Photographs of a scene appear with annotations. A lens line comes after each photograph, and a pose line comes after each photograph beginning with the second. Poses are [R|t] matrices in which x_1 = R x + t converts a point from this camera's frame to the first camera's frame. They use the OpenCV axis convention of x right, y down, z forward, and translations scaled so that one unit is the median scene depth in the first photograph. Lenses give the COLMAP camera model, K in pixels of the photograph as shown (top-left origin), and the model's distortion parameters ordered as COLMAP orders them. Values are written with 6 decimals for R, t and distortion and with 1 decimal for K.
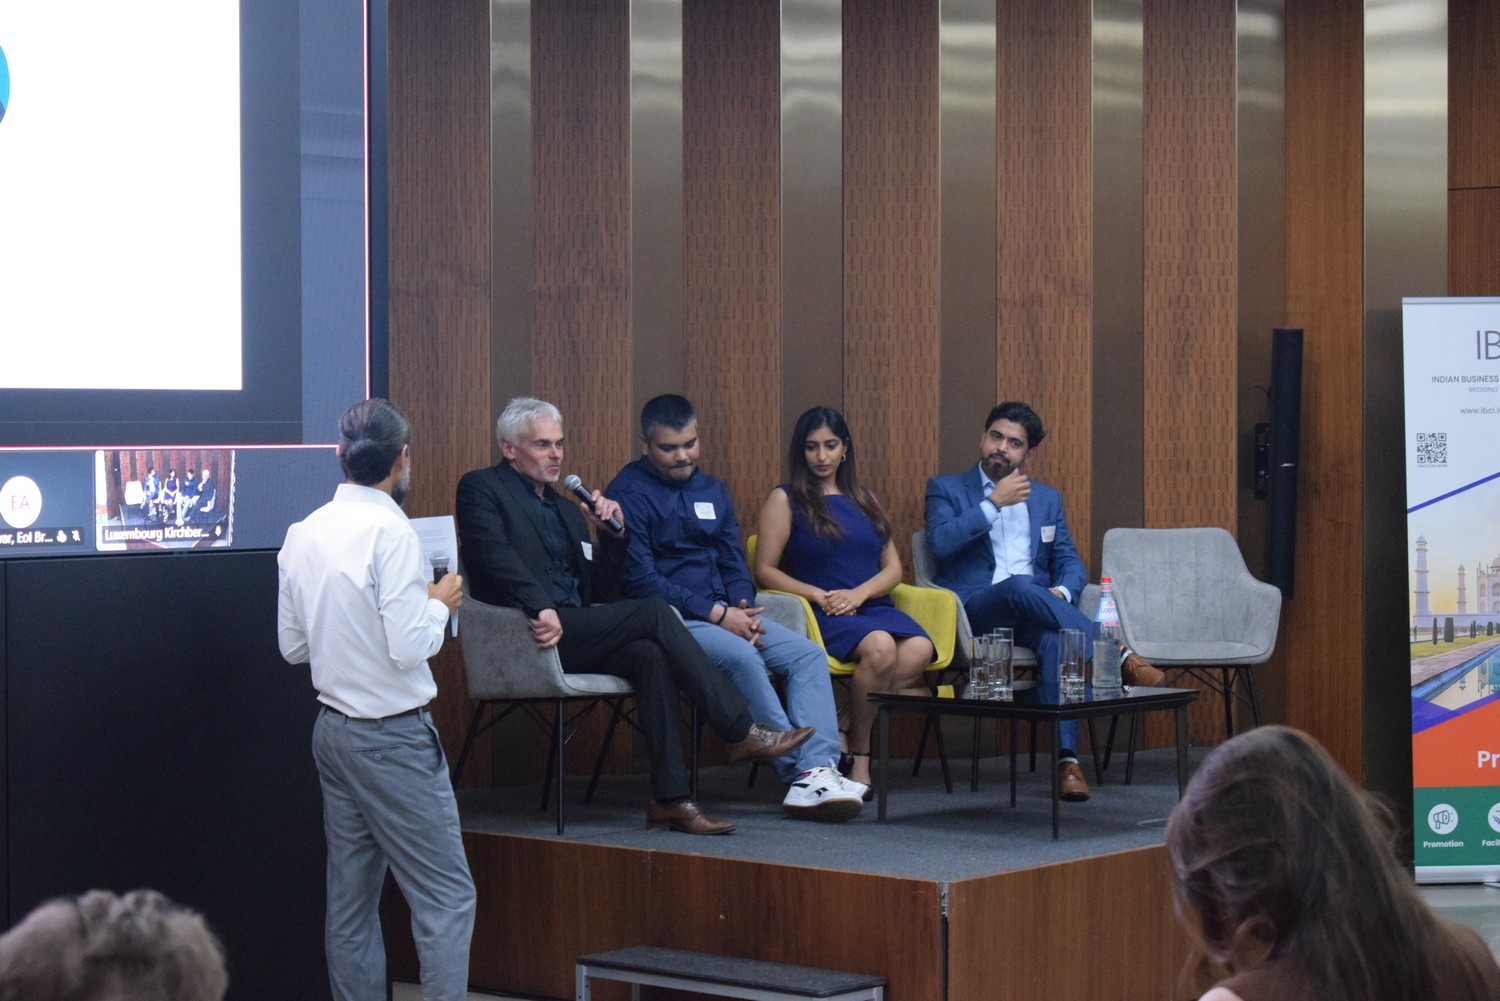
lens RADIAL K [[3432.7, 0, 764.5], [0, 3432.7, 477.6], [0, 0, 1]] dist [0.012680, 0.000000]
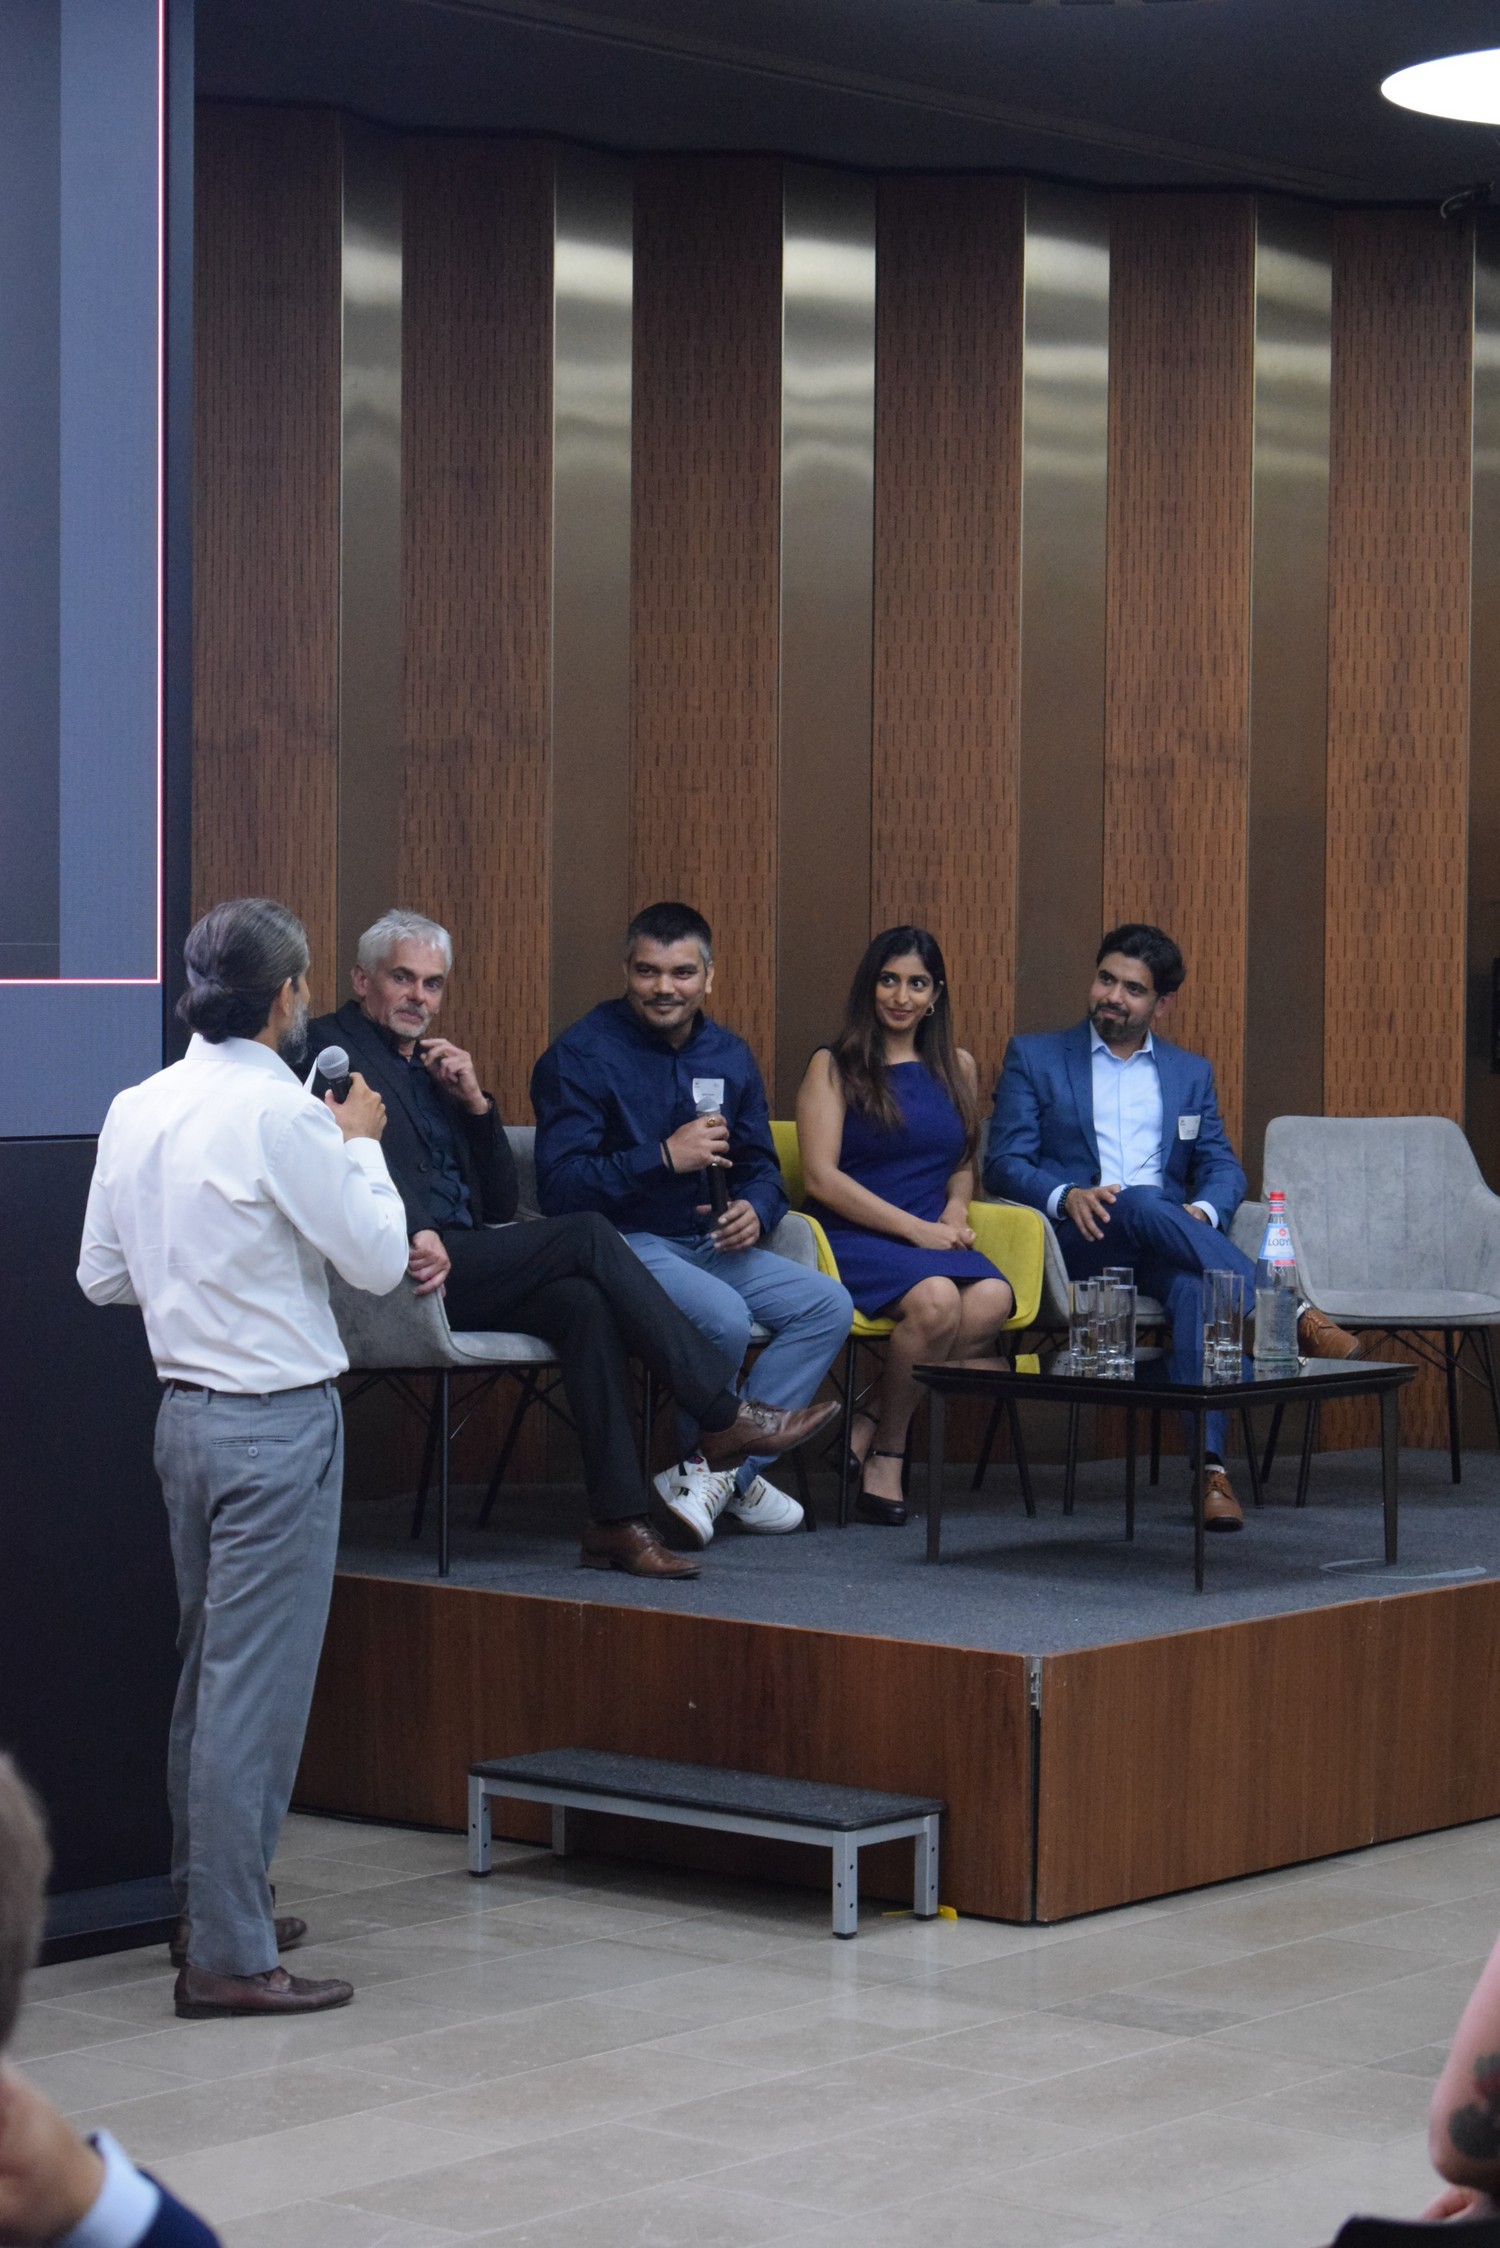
lens RADIAL K [[5144.4, 0, 747.6], [0, 5144.4, 1104.7], [0, 0, 1]] dist [0.012680, 0.000000]
pose [[0.999902, 0.010279, 0.009455, -0.010335], [-0.010427, 0.999821, 0.015808, -0.002045], [-0.009291, -0.015905, 0.999830, 0.015890]]
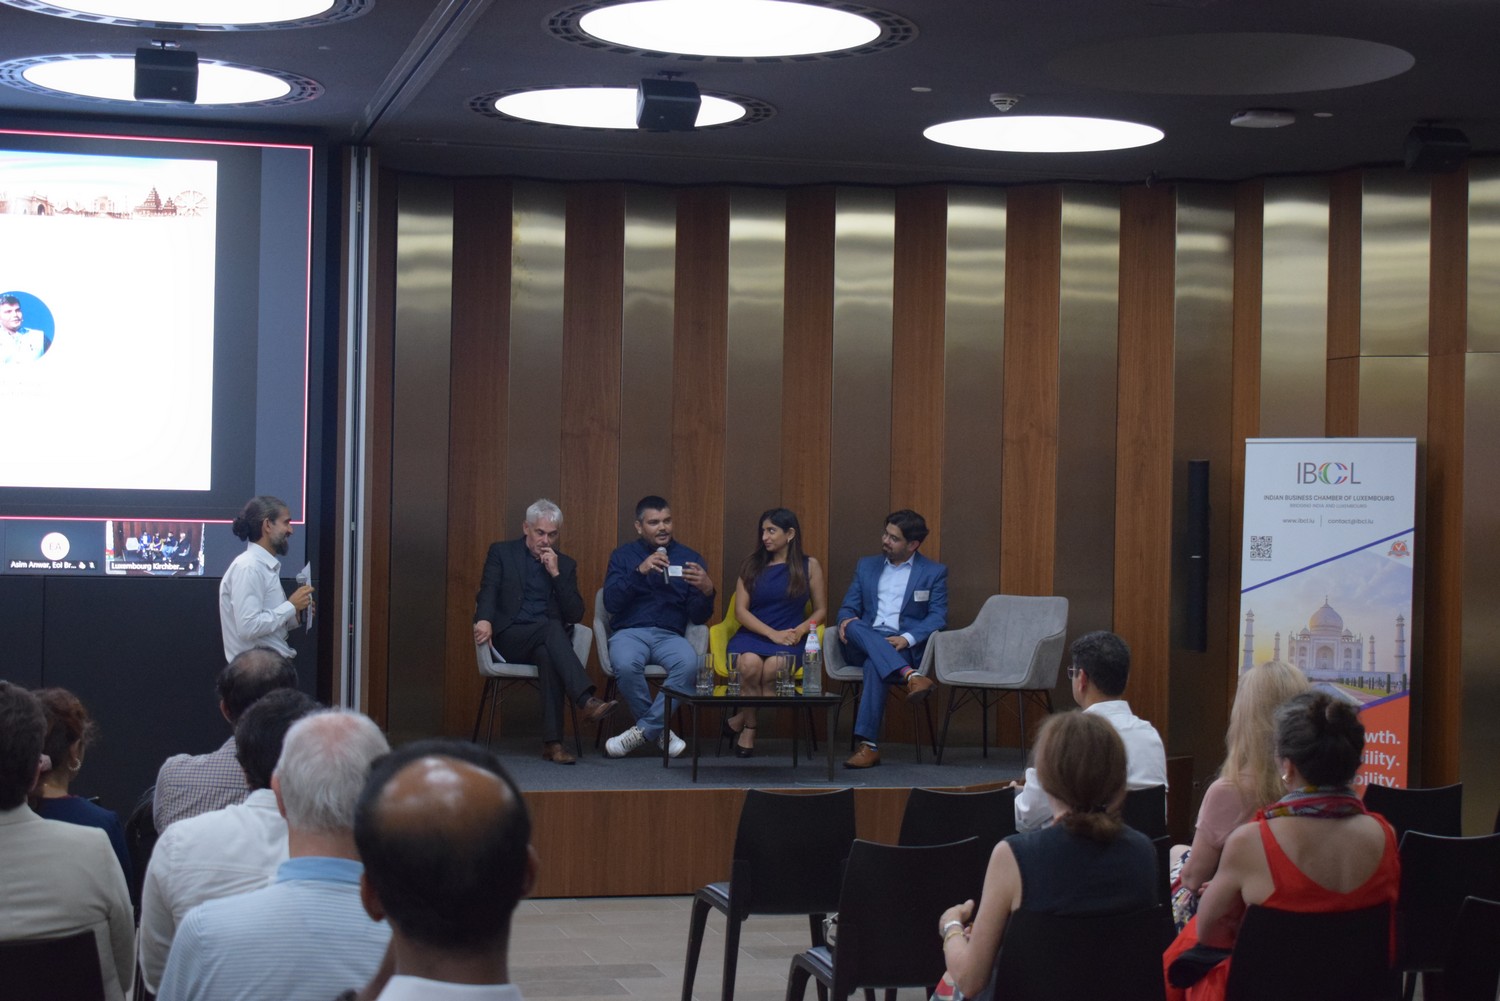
lens RADIAL K [[2531.4, 0, 689.7], [0, 2531.4, 502.1], [0, 0, 1]] dist [0.027151, 0.000000]
pose [[0.812279, 0.016611, -0.583032, 0.657895], [-0.029730, 0.999474, -0.012944, -0.007244], [0.582510, 0.027848, 0.812346, 0.038755]]
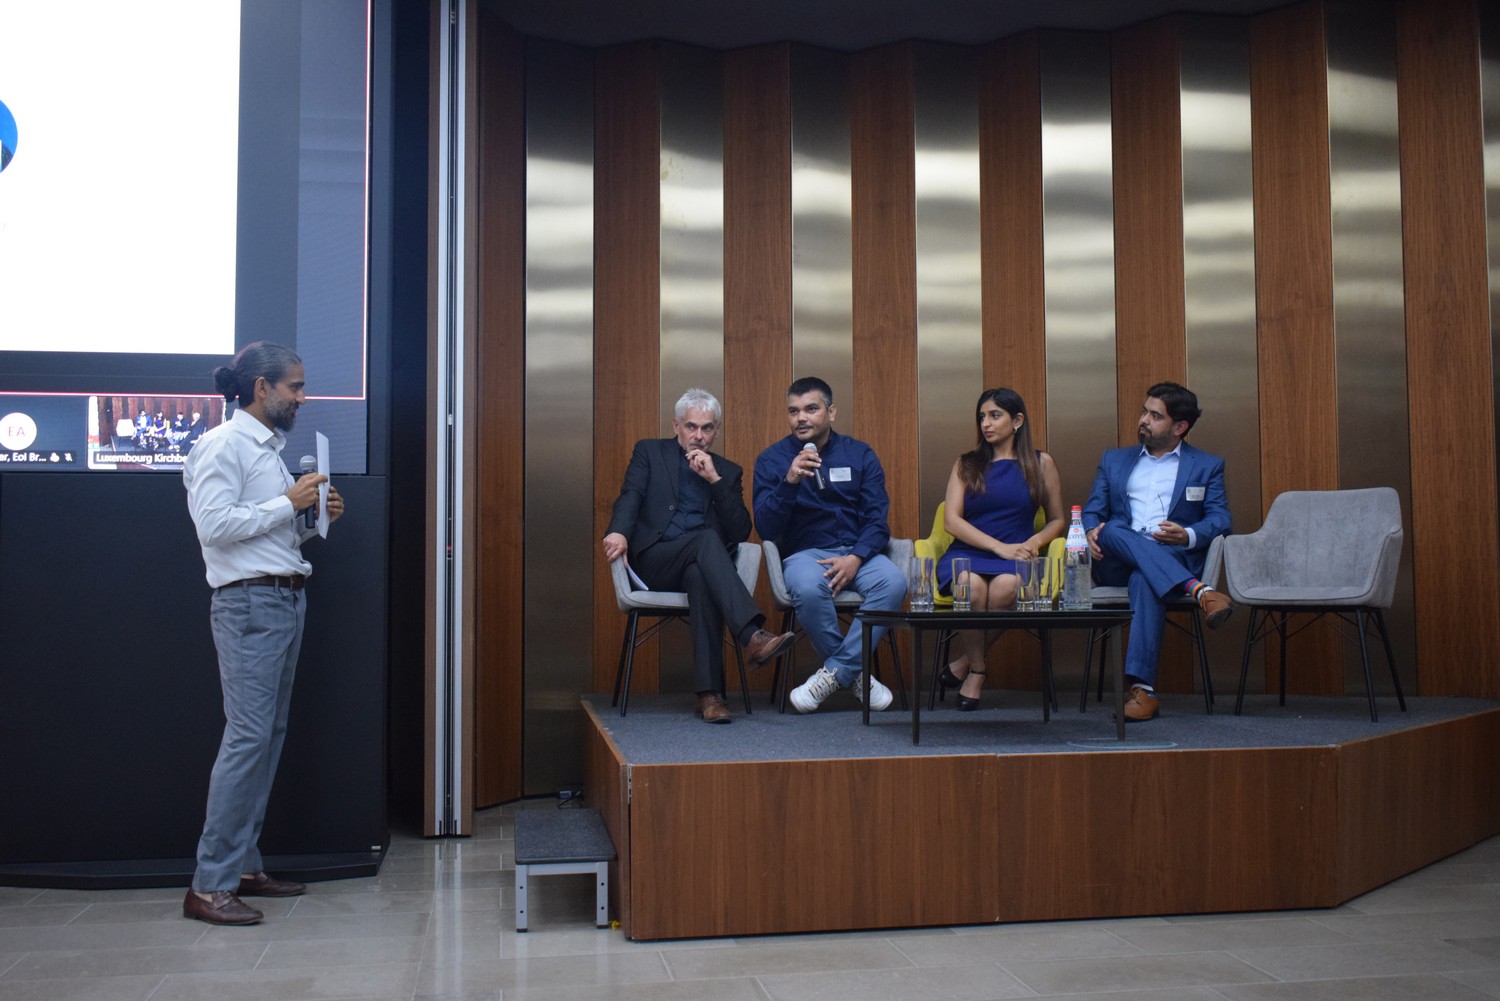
lens RADIAL K [[1485.3, 0, 731.6], [0, 1485.3, 486.5], [0, 0, 1]] dist [-0.009676, 0.000000]
pose [[0.766472, -0.041552, -0.640932, 0.287196], [-0.006616, 0.997341, -0.072570, 0.052185], [0.642244, 0.059863, 0.764159, 0.531893]]
